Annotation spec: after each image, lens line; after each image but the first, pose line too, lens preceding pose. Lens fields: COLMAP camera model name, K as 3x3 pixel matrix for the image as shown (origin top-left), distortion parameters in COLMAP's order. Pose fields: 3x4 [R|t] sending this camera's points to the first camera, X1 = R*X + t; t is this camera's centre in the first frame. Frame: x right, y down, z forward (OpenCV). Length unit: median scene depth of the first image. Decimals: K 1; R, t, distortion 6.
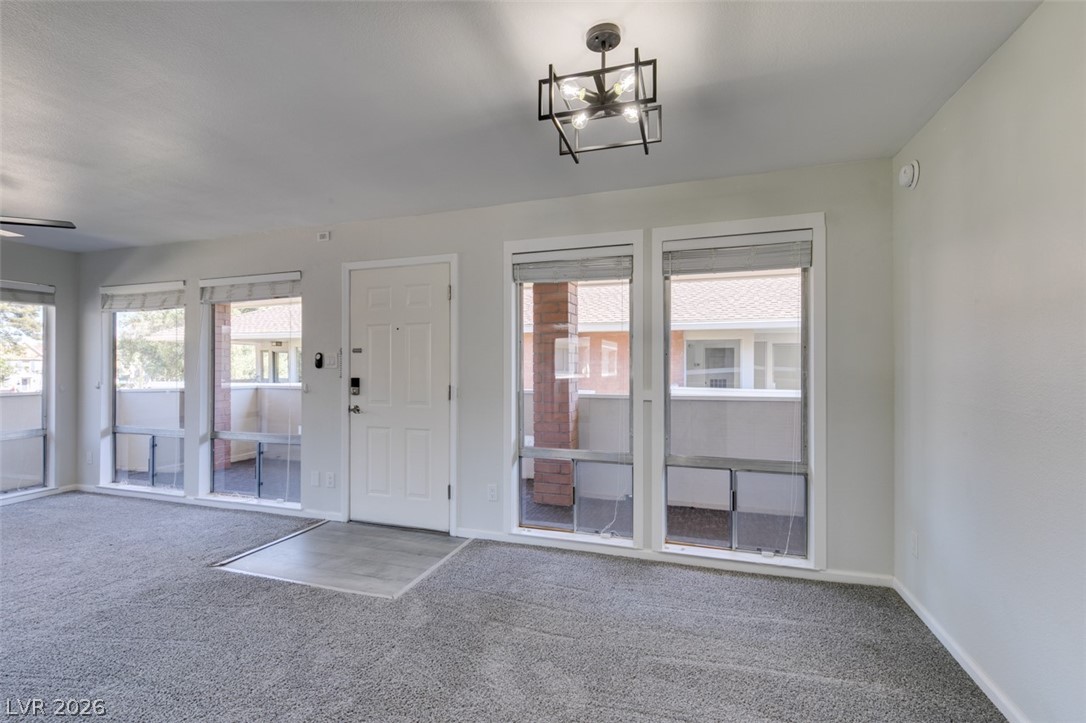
lens RADIAL K [[485.0, 0, 541.5], [0, 485.0, 365.9], [0, 0, 1]] dist [0.007461, -0.002580]
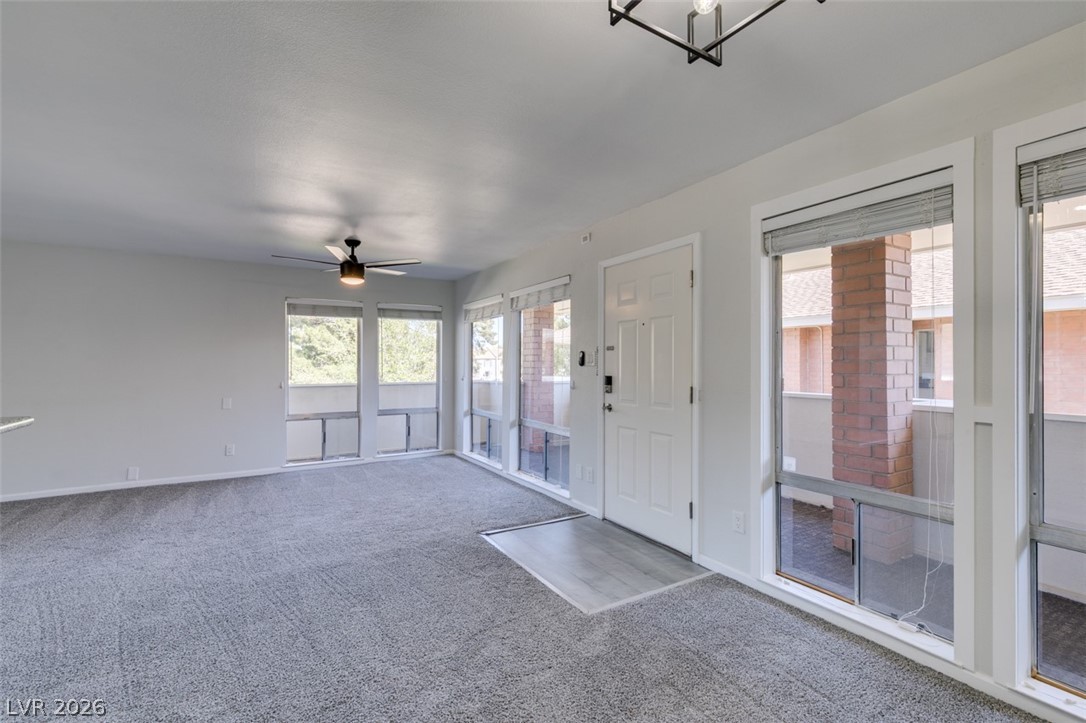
lens RADIAL K [[485.0, 0, 541.9], [0, 485.0, 362.1], [0, 0, 1]] dist [0.007461, -0.002580]
pose [[0.758537, -0.000447, -0.651630, 0.159026], [-0.001465, 0.999996, -0.002392, -0.000965], [0.651629, 0.002769, 0.758533, 0.159374]]
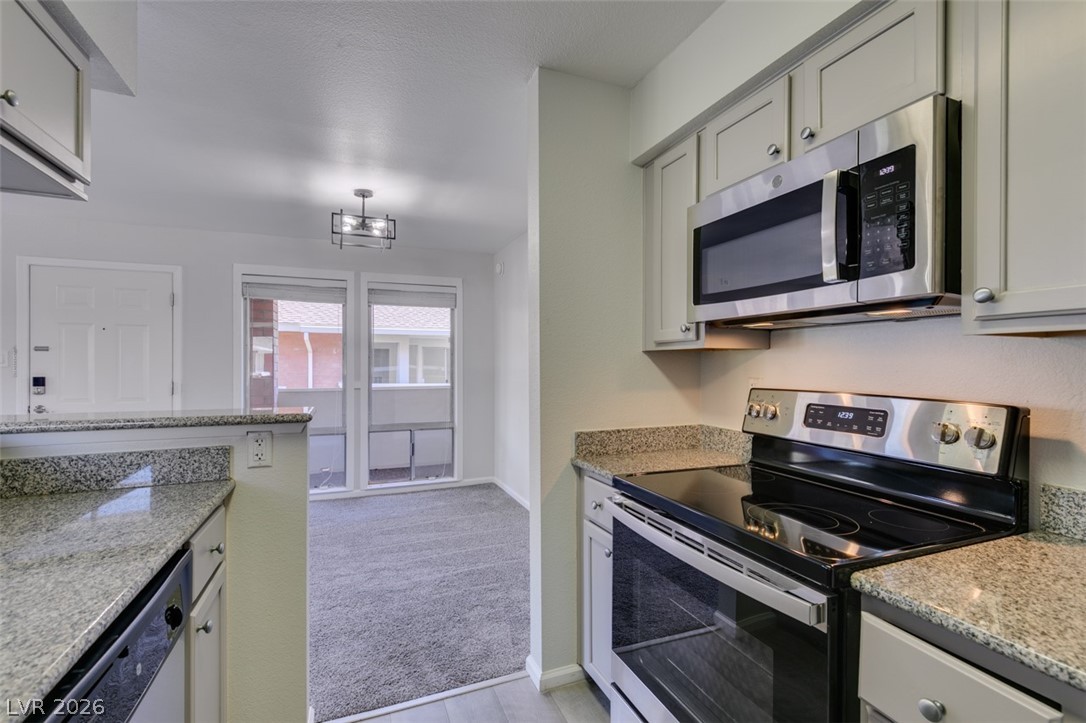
lens RADIAL K [[485.0, 0, 542.0], [0, 485.0, 365.3], [0, 0, 1]] dist [0.007461, -0.002580]
pose [[0.763851, 0.001025, 0.645392, -0.244406], [-0.000530, 0.999999, -0.000962, 0.001692], [-0.645392, 0.000393, 0.763851, -0.390256]]
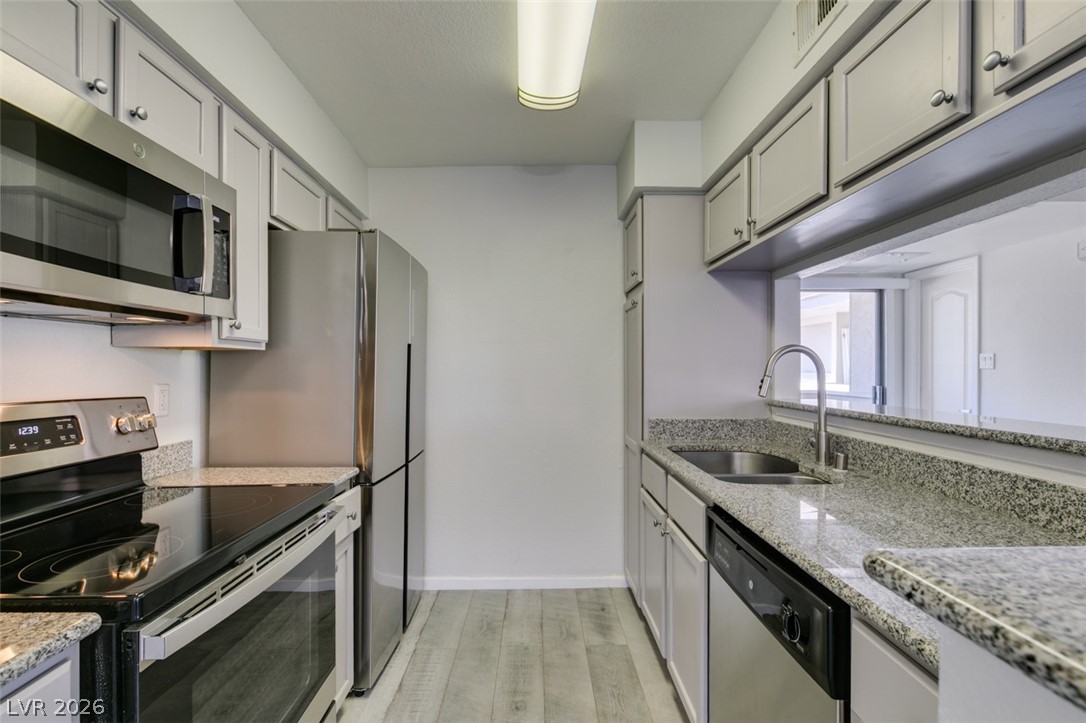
lens RADIAL K [[485.0, 0, 539.0], [0, 485.0, 365.6], [0, 0, 1]] dist [0.007461, -0.002580]
pose [[-0.946489, 0.003588, -0.322717, -0.031609], [0.002738, 0.999991, 0.003088, -0.000157], [0.322725, 0.002039, -0.946491, 0.110065]]
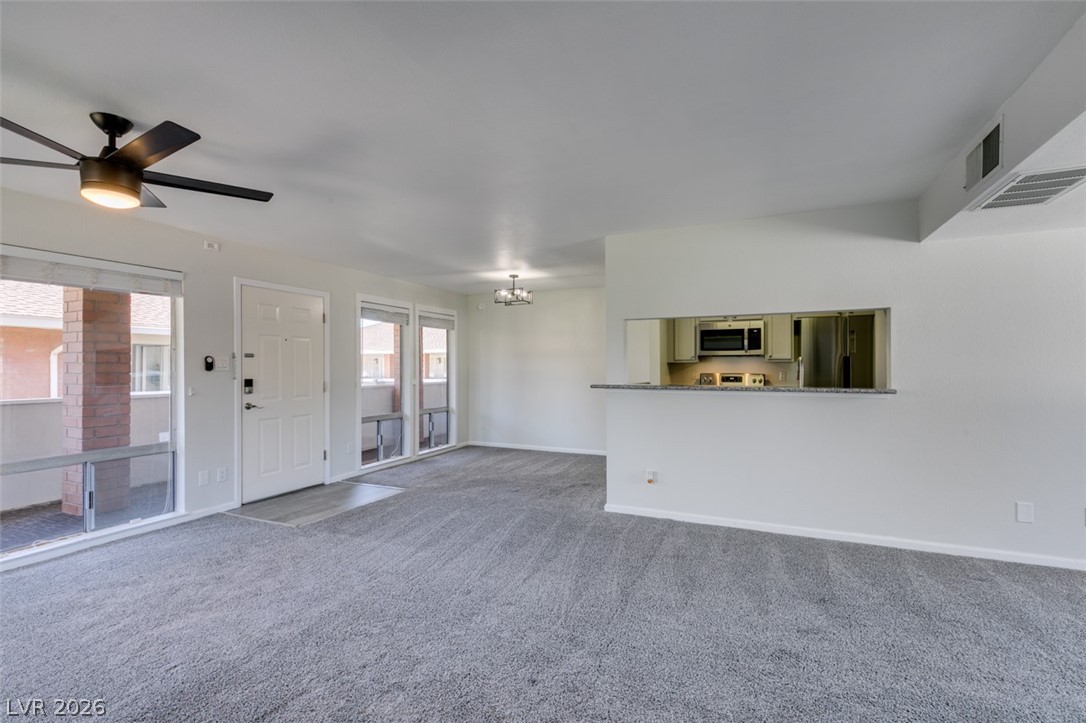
lens RADIAL K [[485.0, 0, 539.9], [0, 485.0, 364.4], [0, 0, 1]] dist [0.007461, -0.002580]
pose [[0.110324, 0.009368, 0.993852, -1.457741], [0.005577, 0.999934, -0.010044, 0.005438], [-0.993880, 0.006650, 0.110264, 0.181997]]
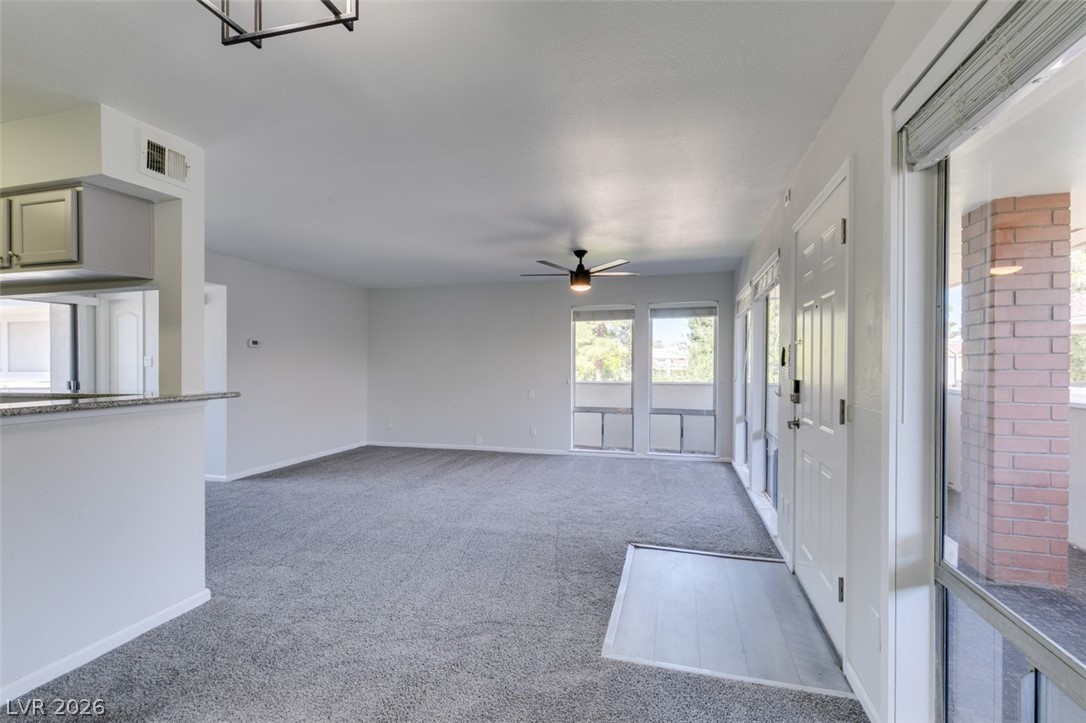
lens RADIAL K [[485.0, 0, 542.3], [0, 485.0, 365.0], [0, 0, 1]] dist [0.007461, -0.002580]
pose [[0.047315, 0.006624, -0.998858, 0.328169], [-0.000118, 0.999978, 0.006626, -0.002856], [0.998880, -0.000196, 0.047315, 0.583875]]
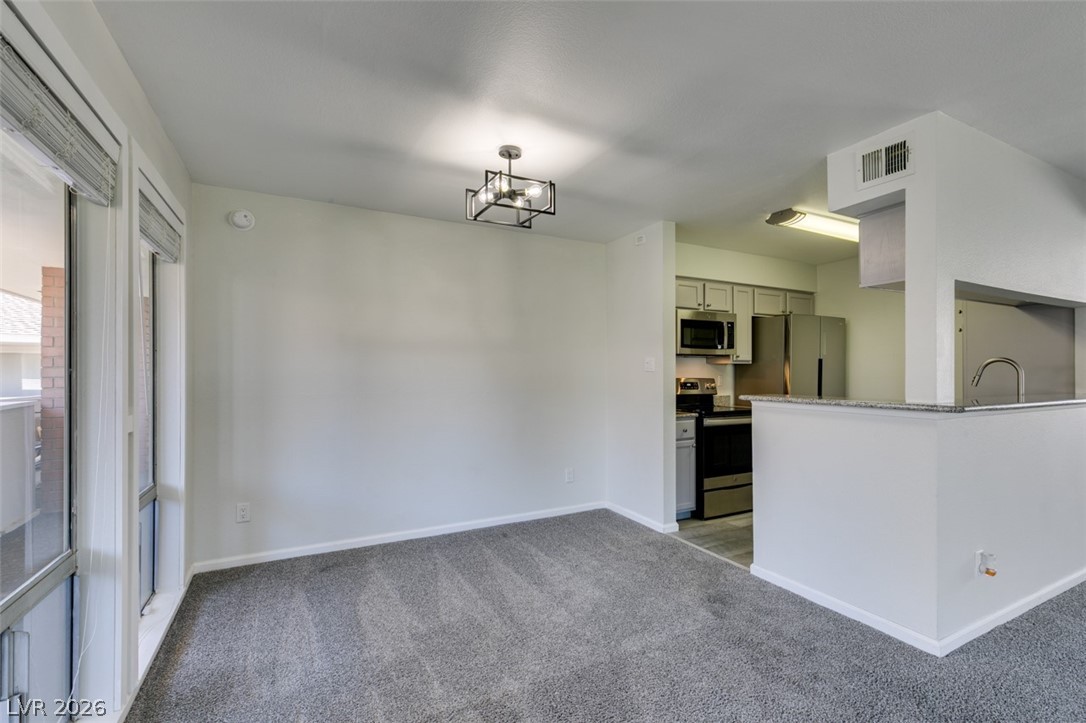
lens RADIAL K [[485.0, 0, 541.3], [0, 485.0, 367.3], [0, 0, 1]] dist [0.007461, -0.002580]
pose [[-0.713592, 0.008661, 0.700508, -0.424758], [0.005827, 0.999962, -0.006428, -0.000080], [-0.700537, -0.000505, -0.713616, 0.862732]]
